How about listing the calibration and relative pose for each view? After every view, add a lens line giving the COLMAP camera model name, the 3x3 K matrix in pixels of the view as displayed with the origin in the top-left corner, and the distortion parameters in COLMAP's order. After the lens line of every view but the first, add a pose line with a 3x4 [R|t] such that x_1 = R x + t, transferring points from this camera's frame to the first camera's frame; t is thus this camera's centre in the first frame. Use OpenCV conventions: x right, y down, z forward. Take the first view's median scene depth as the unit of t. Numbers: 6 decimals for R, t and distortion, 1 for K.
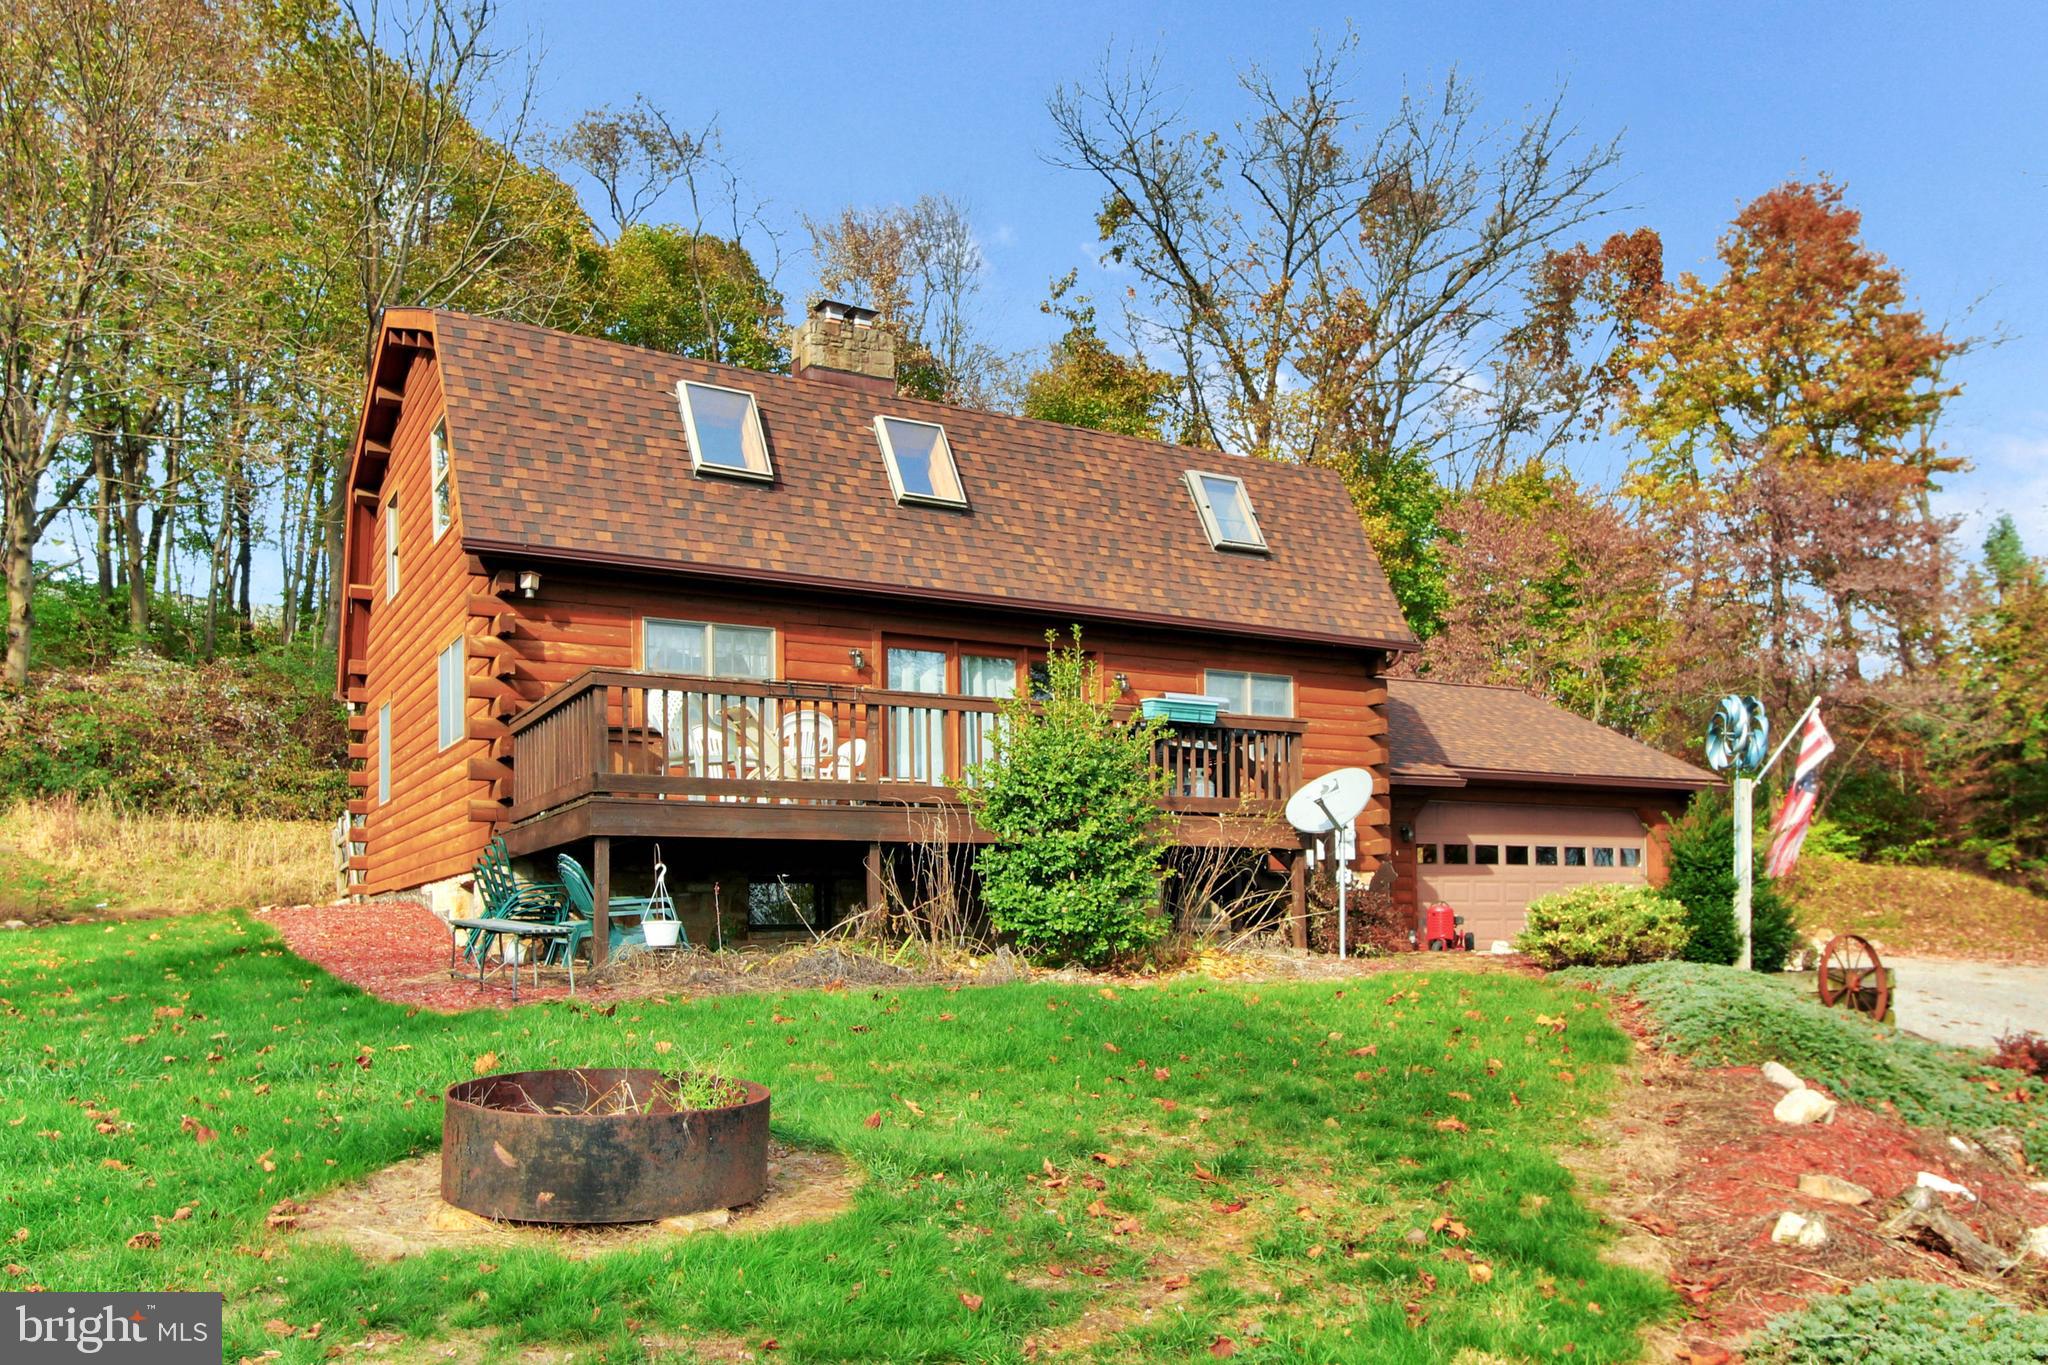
lens RADIAL K [[1604.3, 0, 1024.0], [0, 1604.3, 682.5], [0, 0, 1]] dist [0.040684, 0.003492]
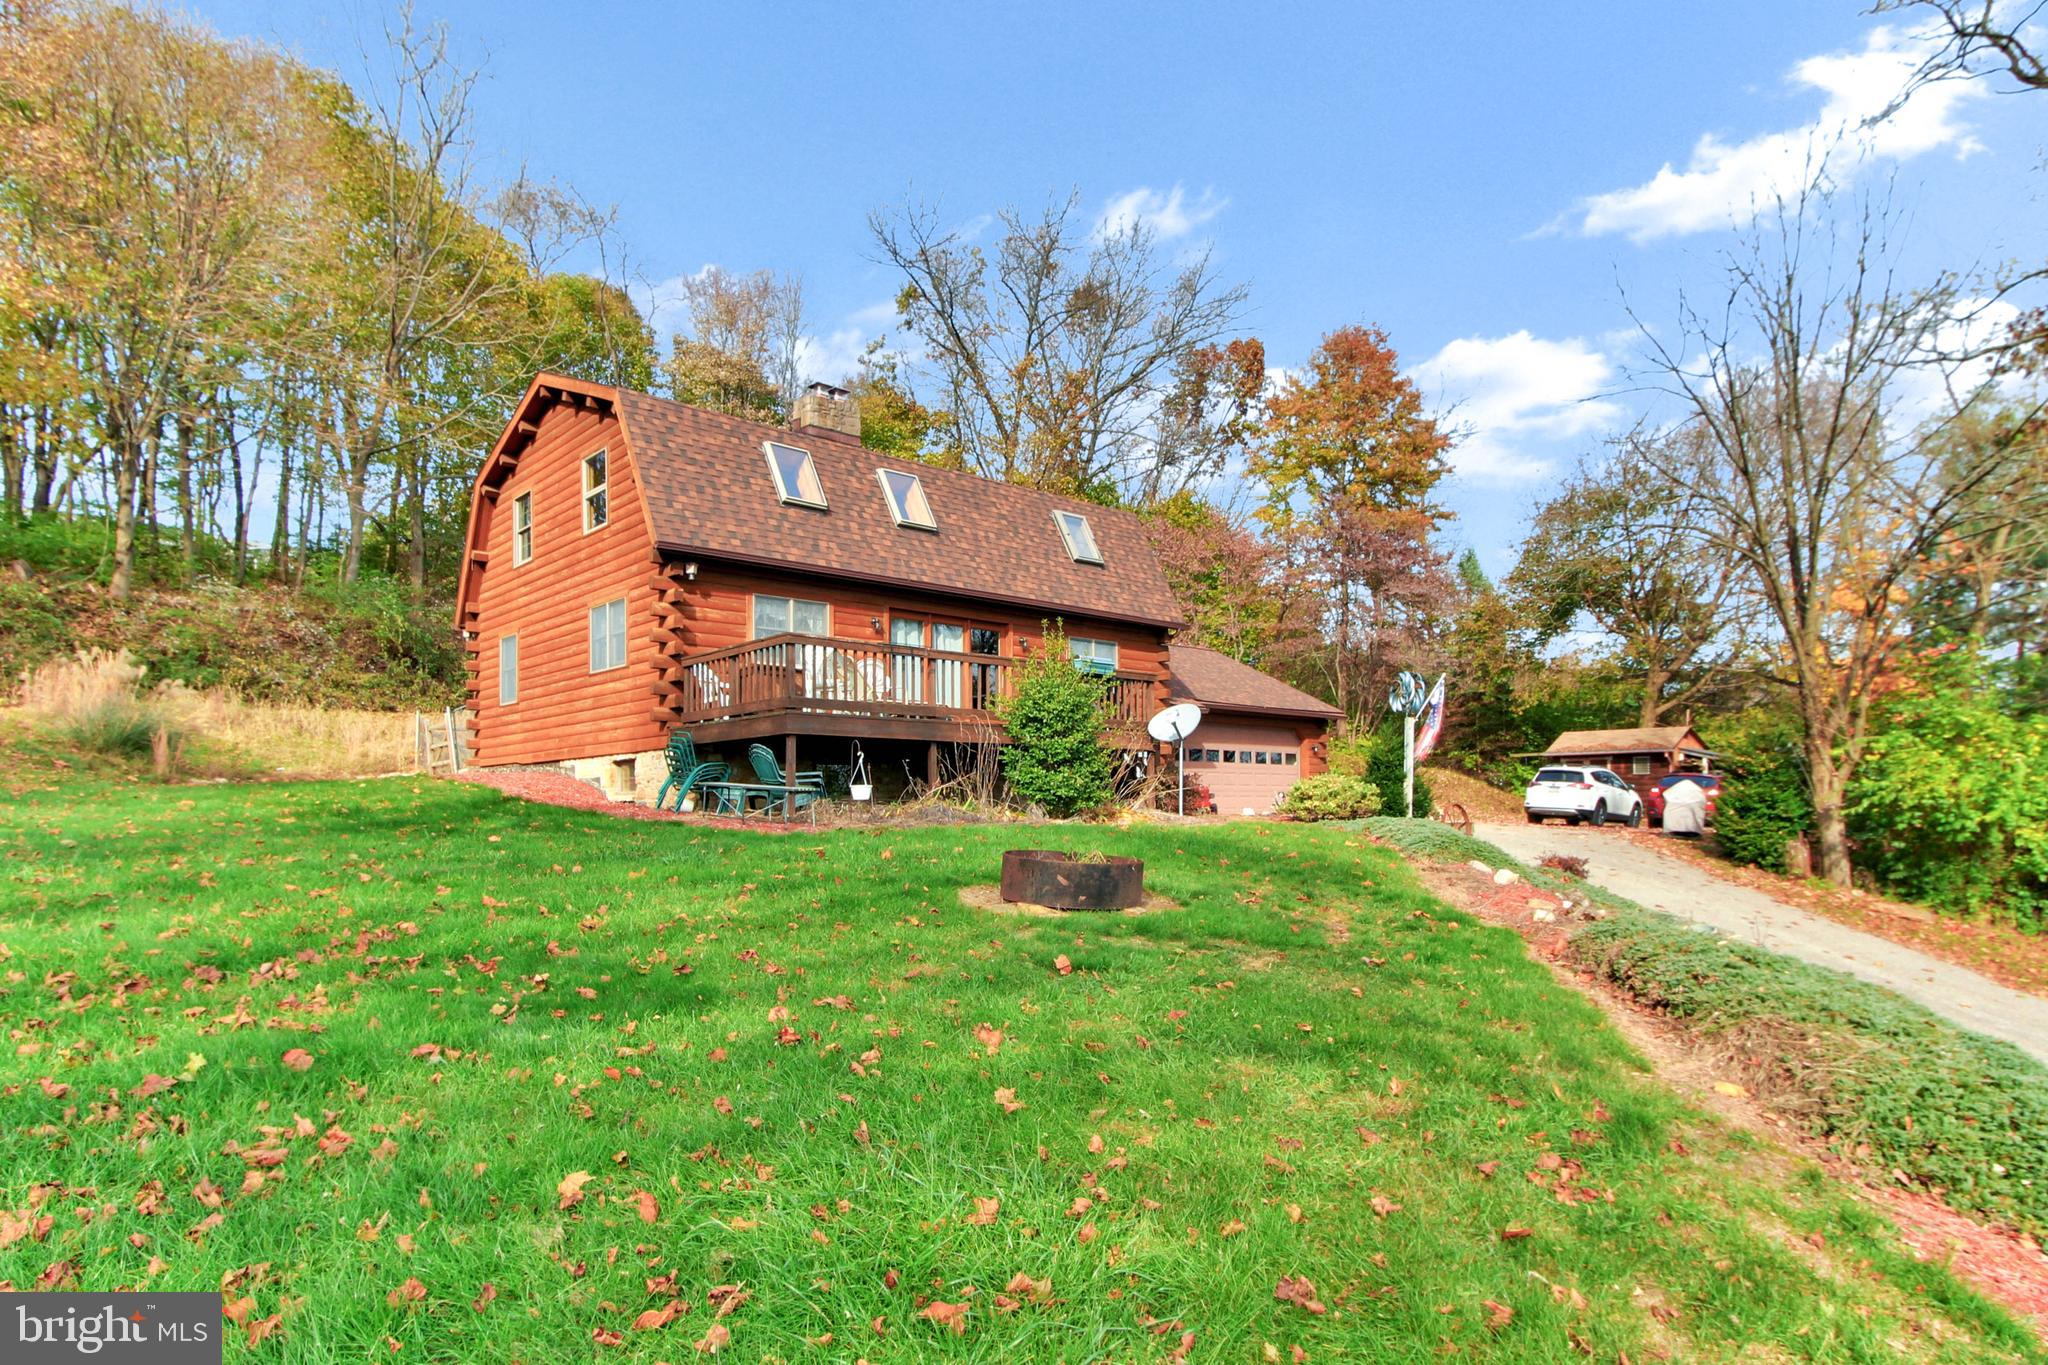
lens RADIAL K [[1157.4, 0, 1022.7], [0, 1157.4, 598.5], [0, 0, 1]] dist [-0.000663, 0.000410]
pose [[0.982037, 0.046722, 0.182813, -0.135863], [-0.042470, 0.998730, -0.027105, -0.012117], [-0.183847, 0.018854, 0.982774, -0.120823]]
